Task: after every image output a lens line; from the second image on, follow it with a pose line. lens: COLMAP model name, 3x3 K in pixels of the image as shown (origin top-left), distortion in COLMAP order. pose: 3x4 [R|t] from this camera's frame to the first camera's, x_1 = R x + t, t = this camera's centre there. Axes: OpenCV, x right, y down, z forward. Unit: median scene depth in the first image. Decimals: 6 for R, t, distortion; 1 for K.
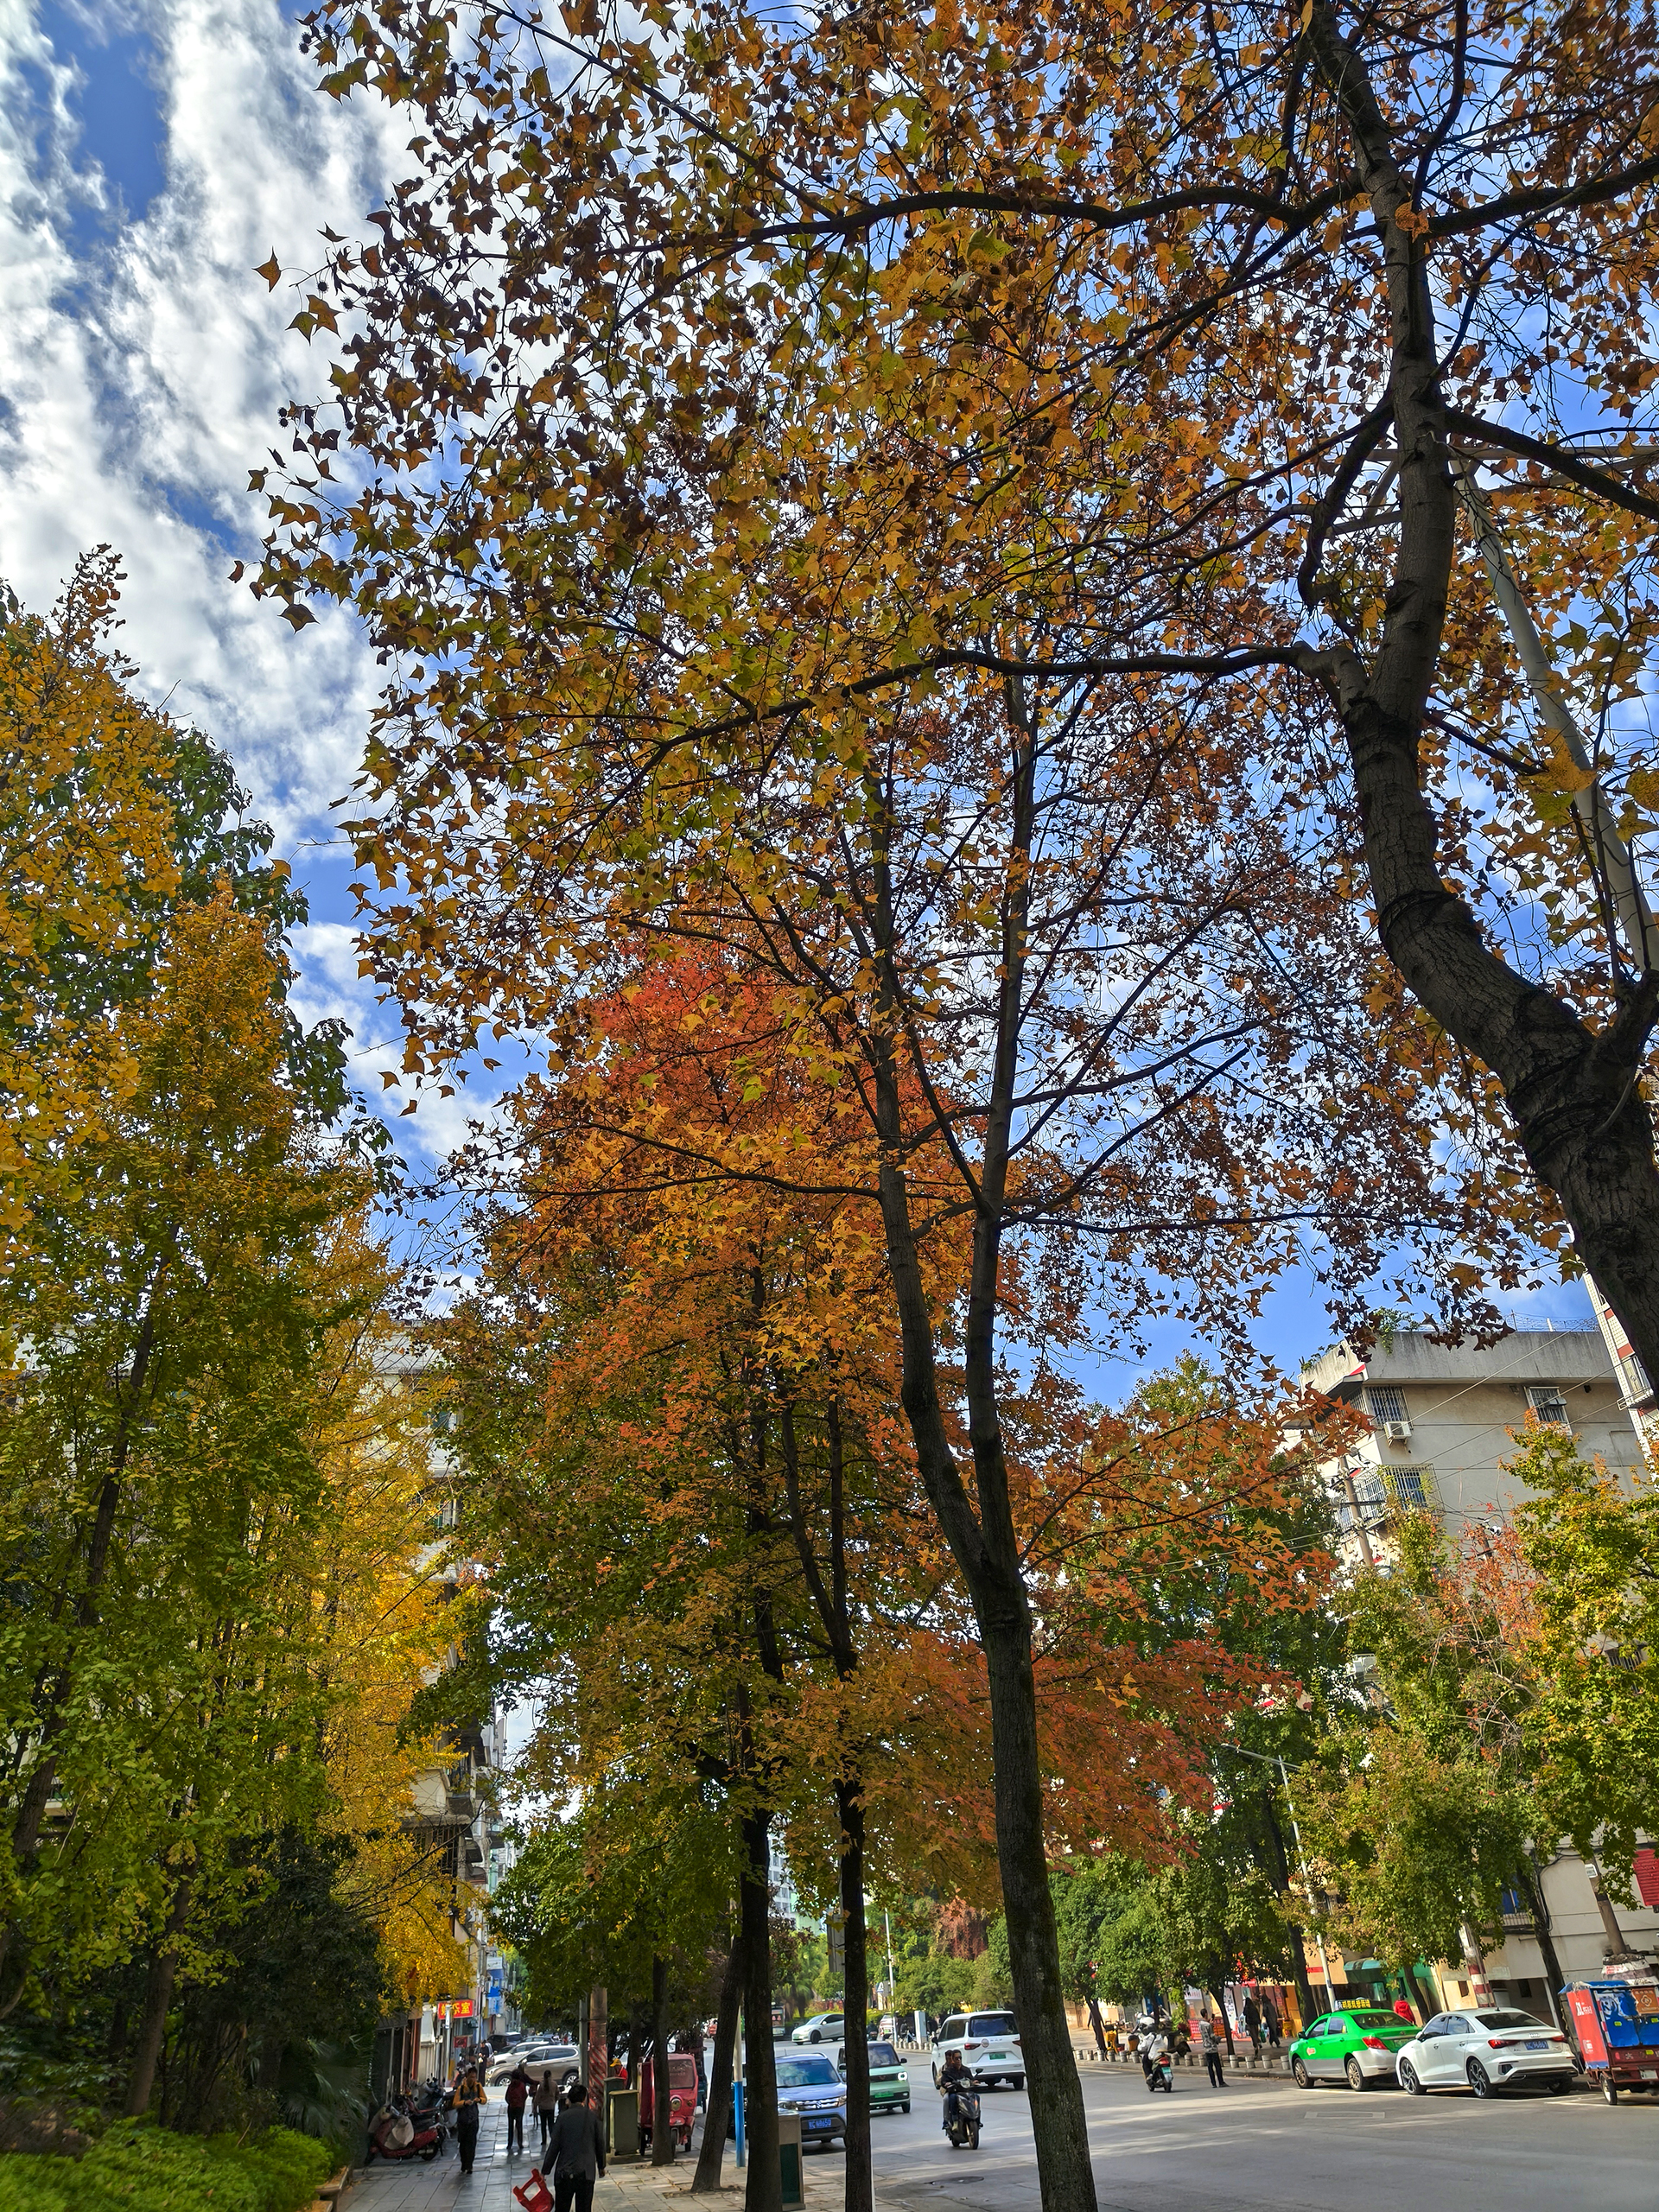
lens RADIAL K [[1493.5, 0, 829.5], [0, 1493.5, 1106.0], [0, 0, 1]] dist [0.000060, 0.002889]
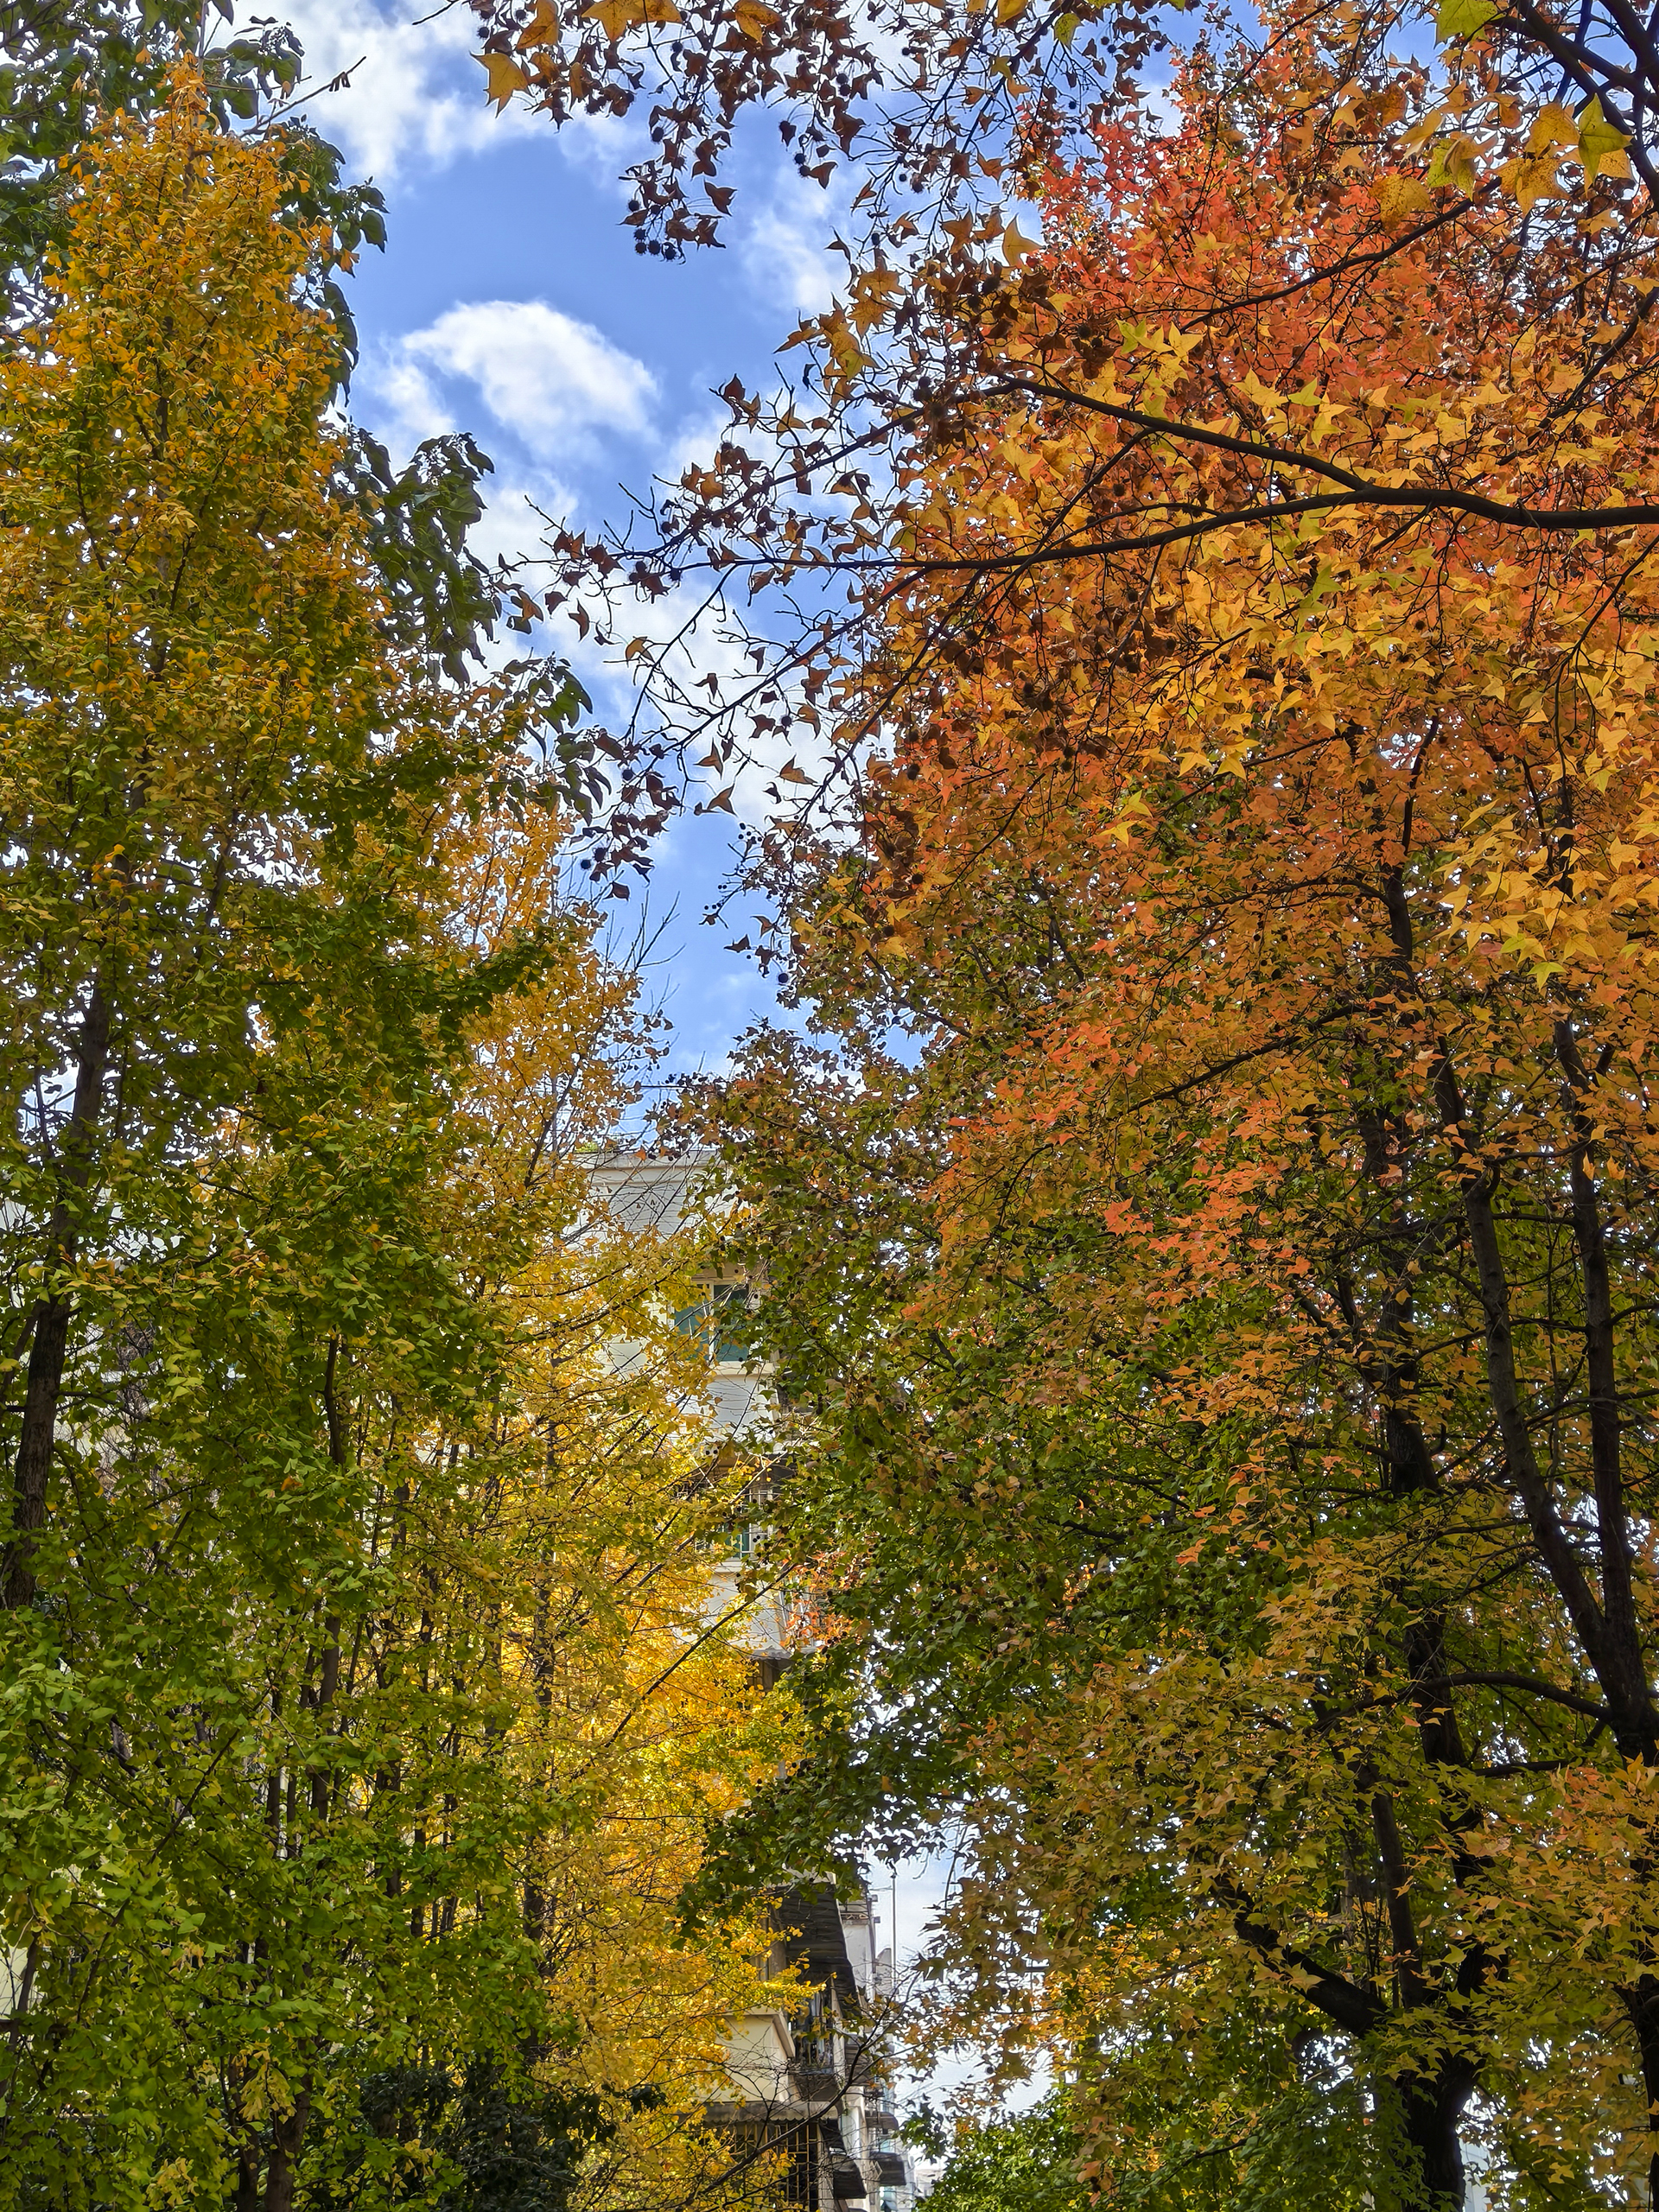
lens RADIAL K [[2967.0, 0, 829.5], [0, 2967.0, 1106.0], [0, 0, 1]] dist [0.005050, -0.015442]
pose [[0.975835, -0.037499, -0.215269, -0.021160], [0.059574, 0.993501, 0.096989, 0.067763], [0.210233, -0.107470, 0.971727, 0.090923]]
